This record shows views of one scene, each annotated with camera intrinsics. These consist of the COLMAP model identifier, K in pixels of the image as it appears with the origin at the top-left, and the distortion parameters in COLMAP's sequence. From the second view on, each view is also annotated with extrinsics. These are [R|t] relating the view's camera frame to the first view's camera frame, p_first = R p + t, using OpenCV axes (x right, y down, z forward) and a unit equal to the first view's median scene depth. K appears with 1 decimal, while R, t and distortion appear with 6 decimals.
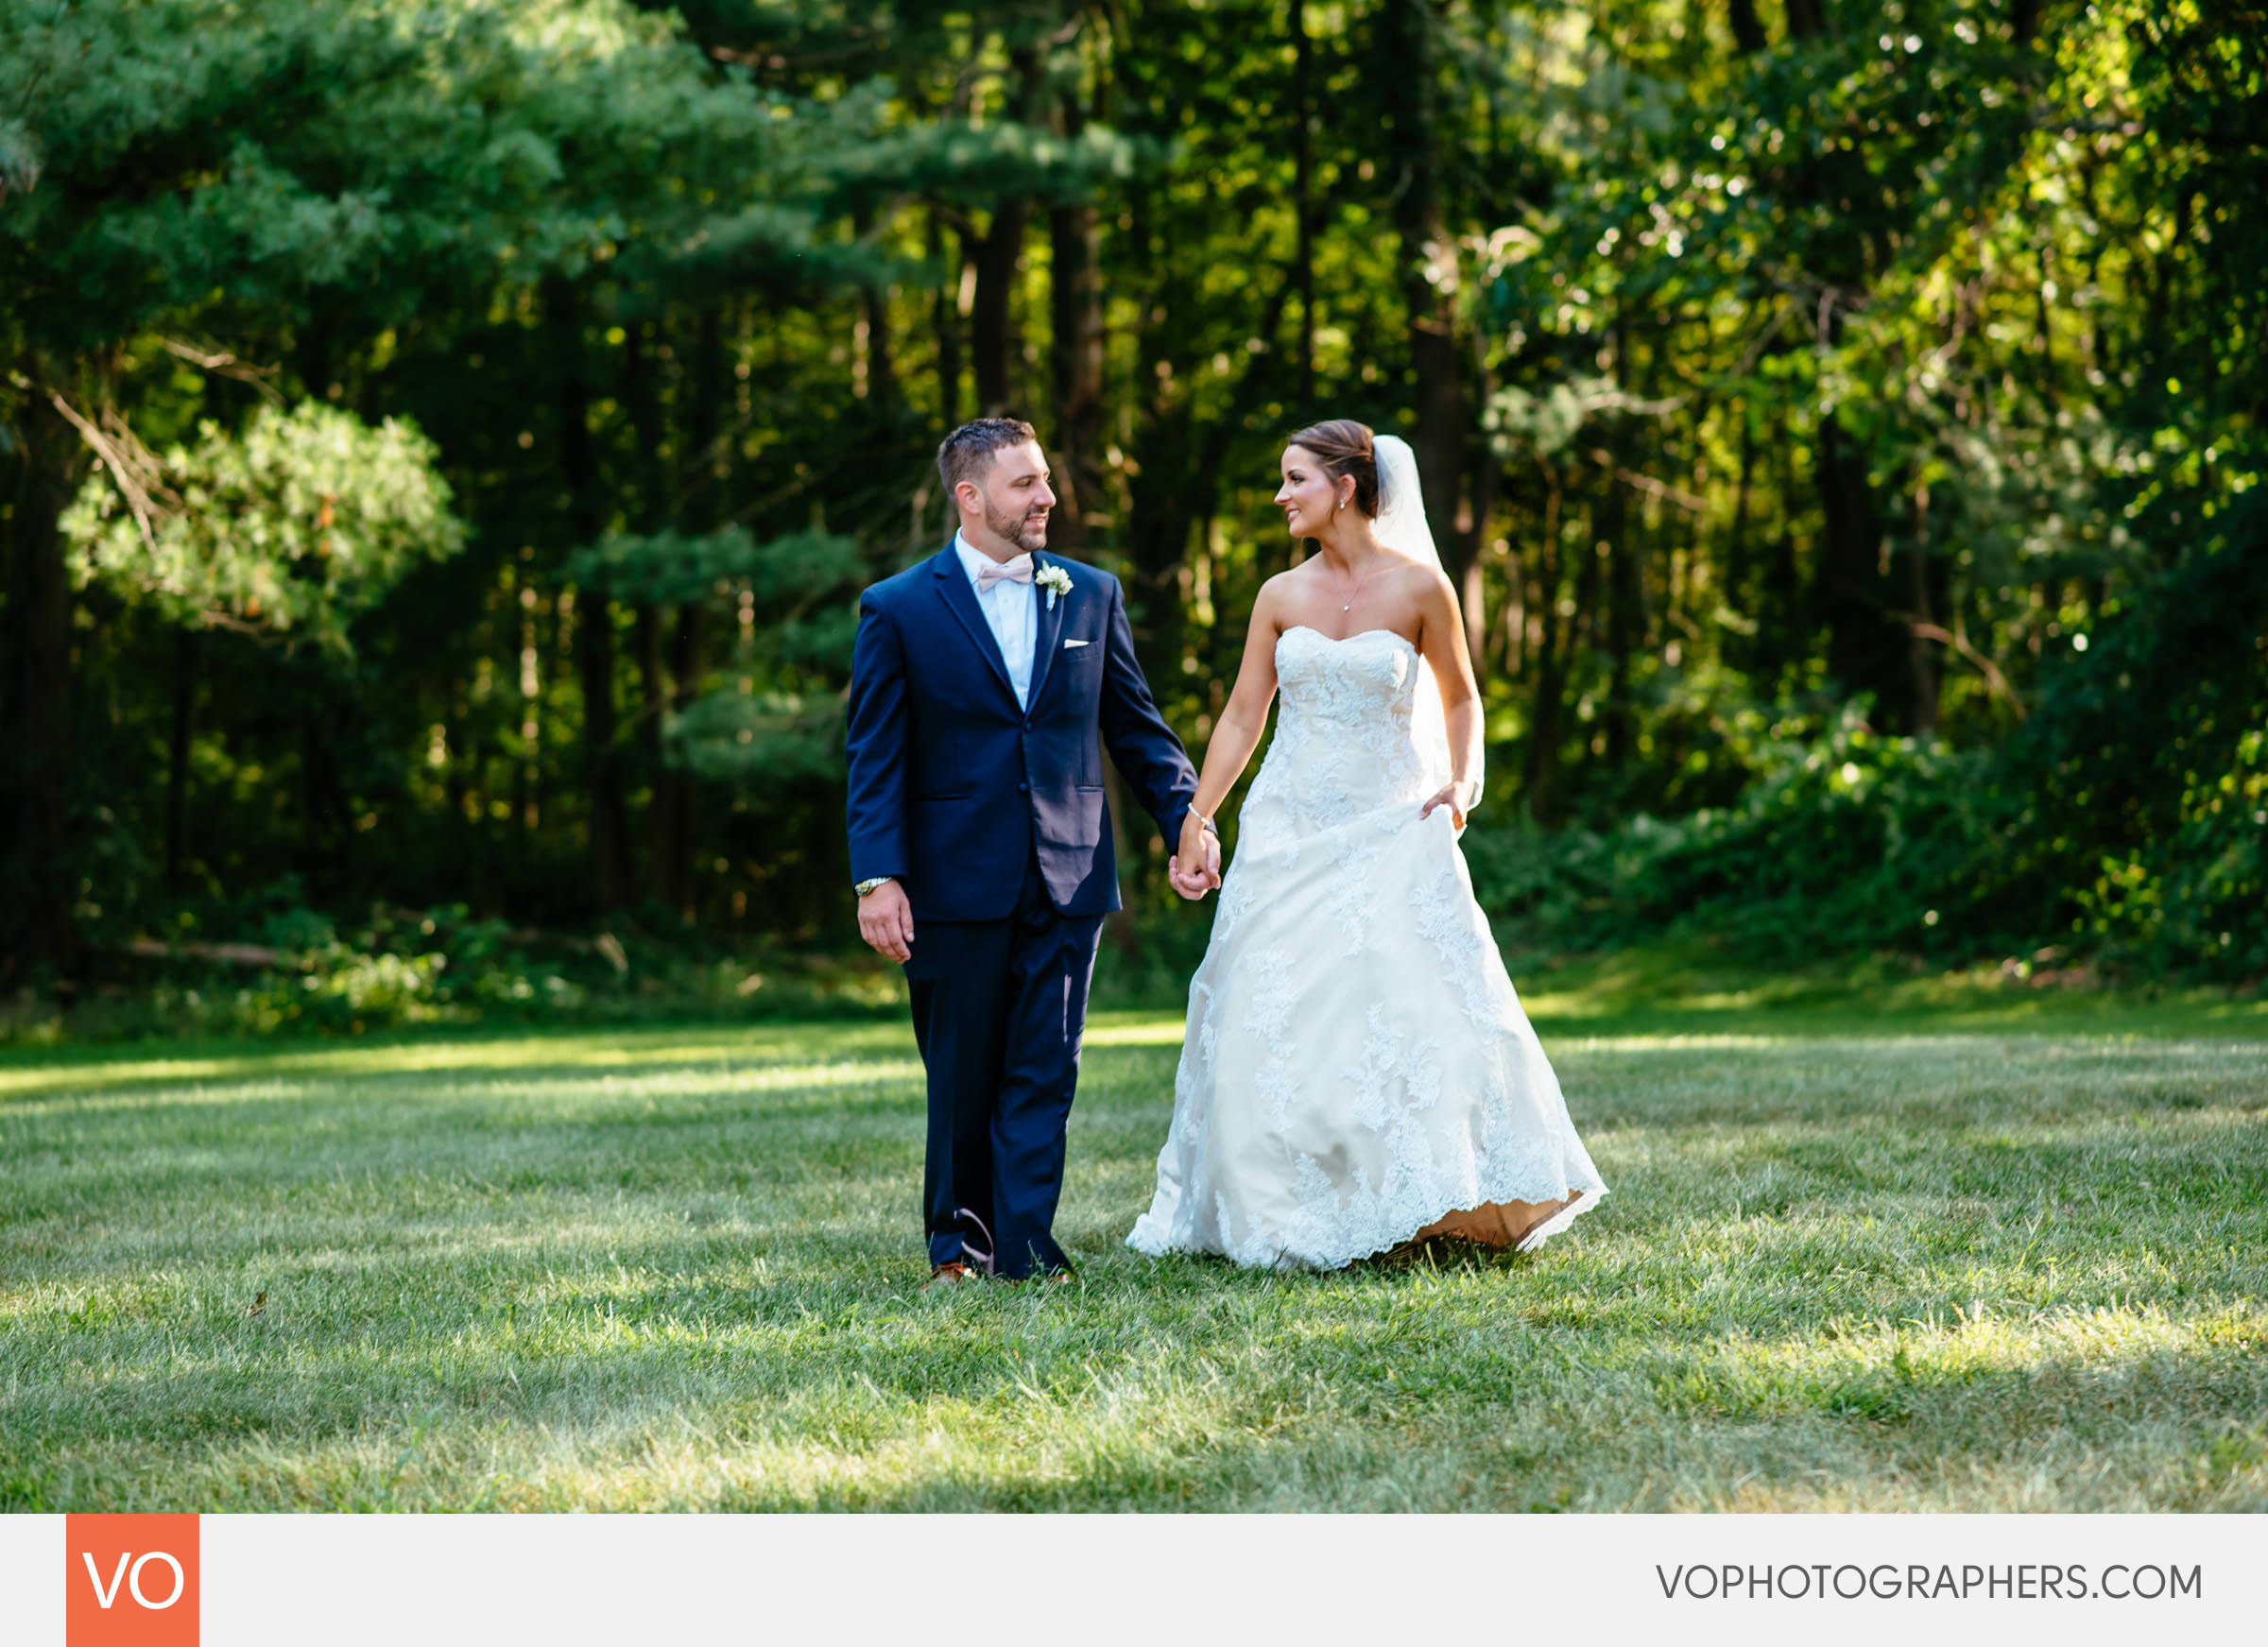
lens RADIAL K [[5834.4, 0, 1134.8], [0, 5834.4, 753.3], [0, 0, 1]] dist [0.008483, 0.683404]
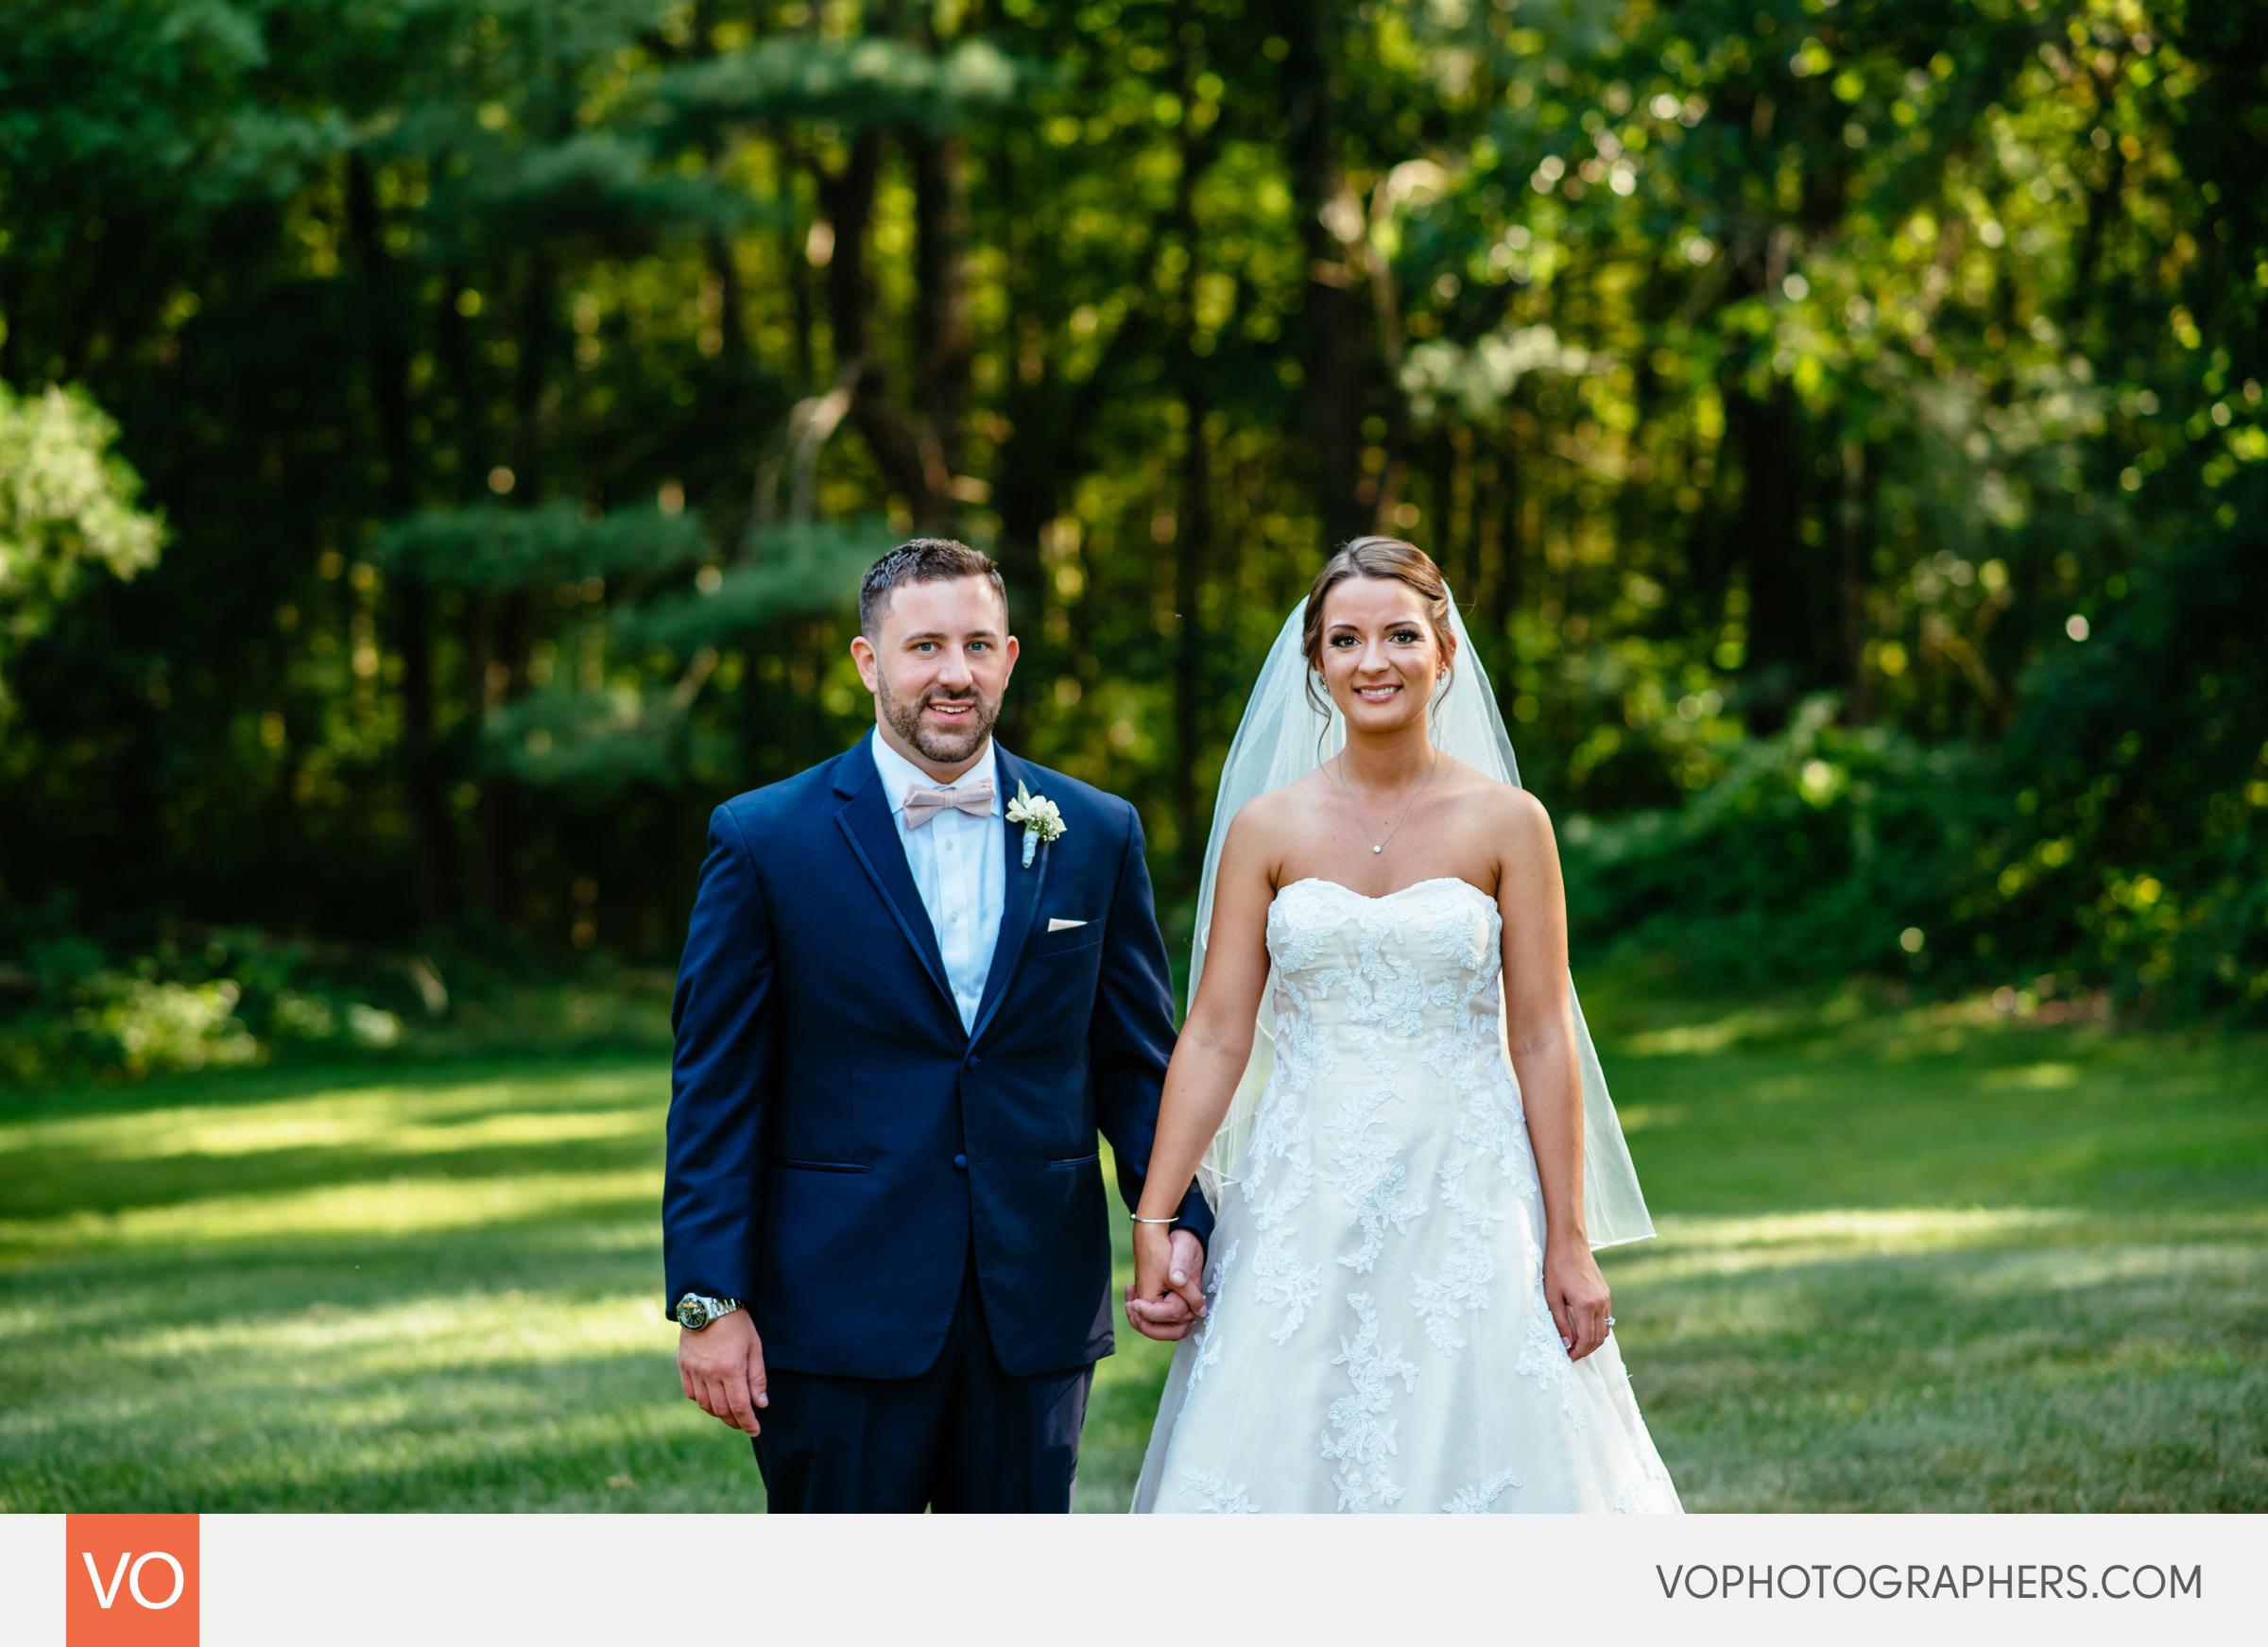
lens RADIAL K [[5590.9, 0, 1134.0], [0, 5590.9, 823.5], [0, 0, 1]] dist [0.032879, 1.413735]
pose [[0.999637, -0.004641, 0.026535, -0.004330], [0.004021, 0.999718, 0.023392, -0.009196], [-0.026636, -0.023277, 0.999374, 0.143169]]
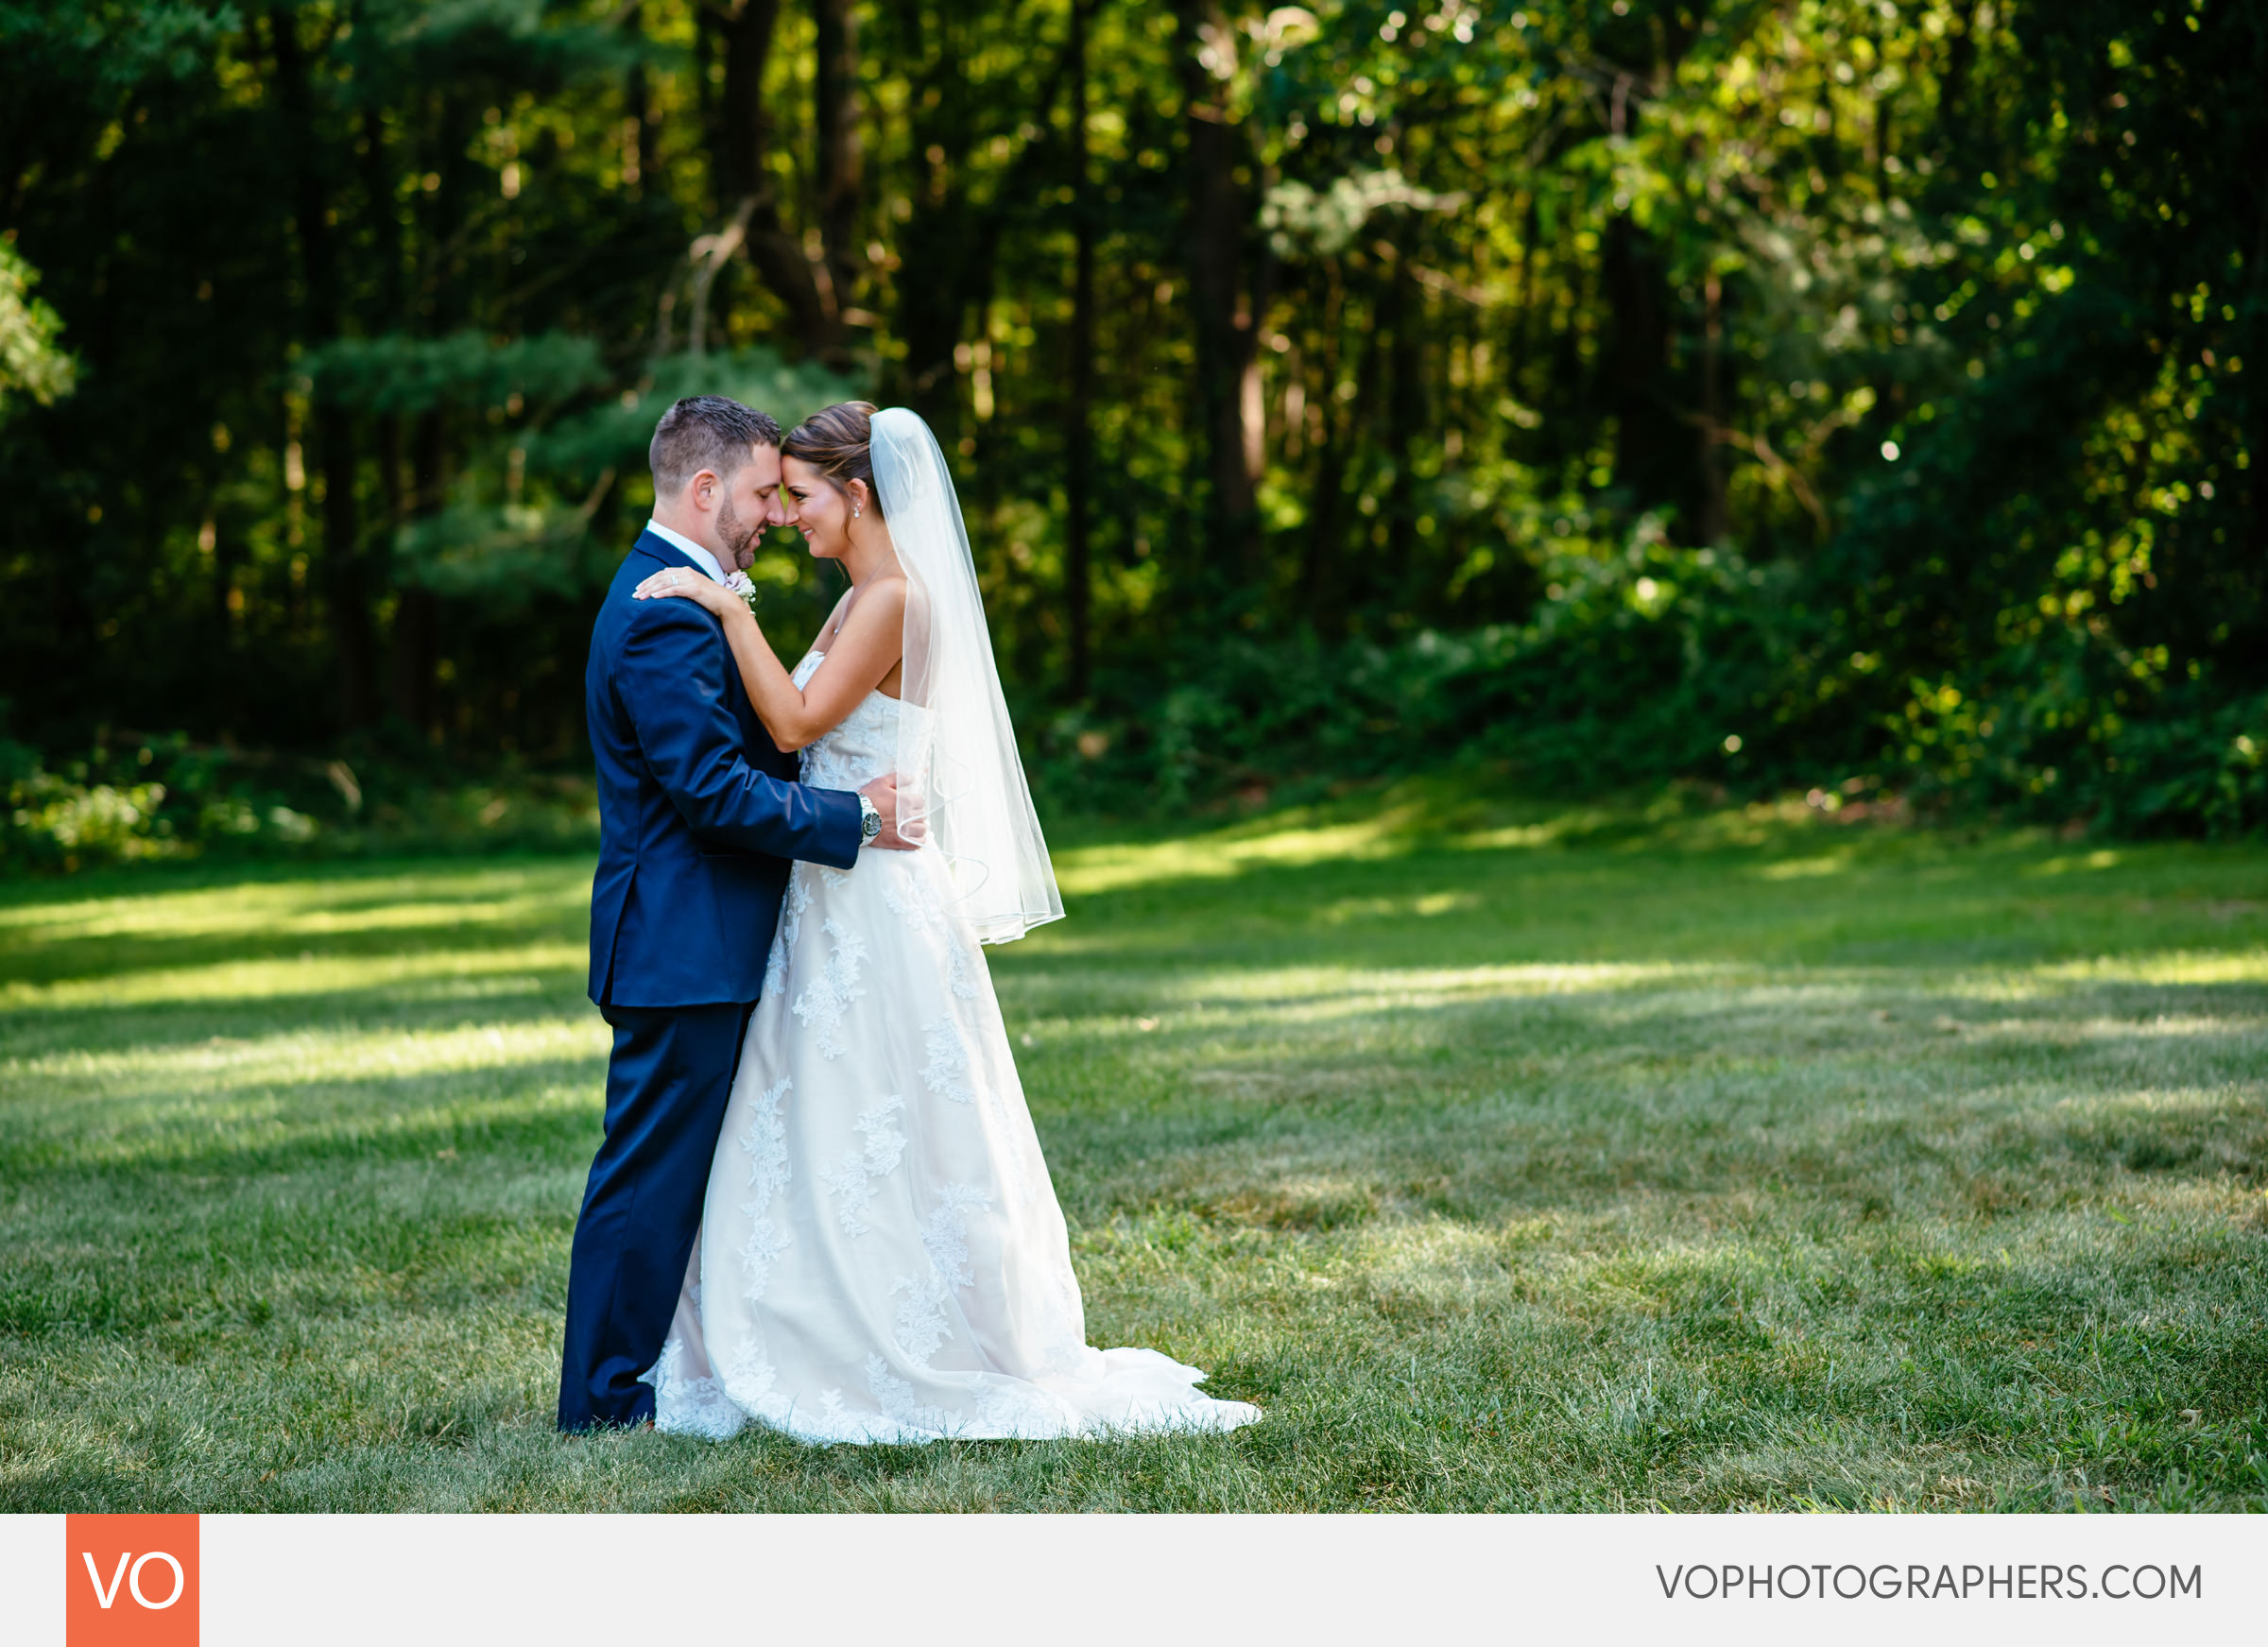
lens RADIAL K [[5590.9, 0, 1134.0], [0, 5590.9, 823.5], [0, 0, 1]] dist [0.032879, 1.413735]
pose [[0.999336, -0.005095, 0.036073, 0.005672], [0.003080, 0.998443, 0.055693, -0.009166], [-0.036301, -0.055545, 0.997796, 0.087553]]
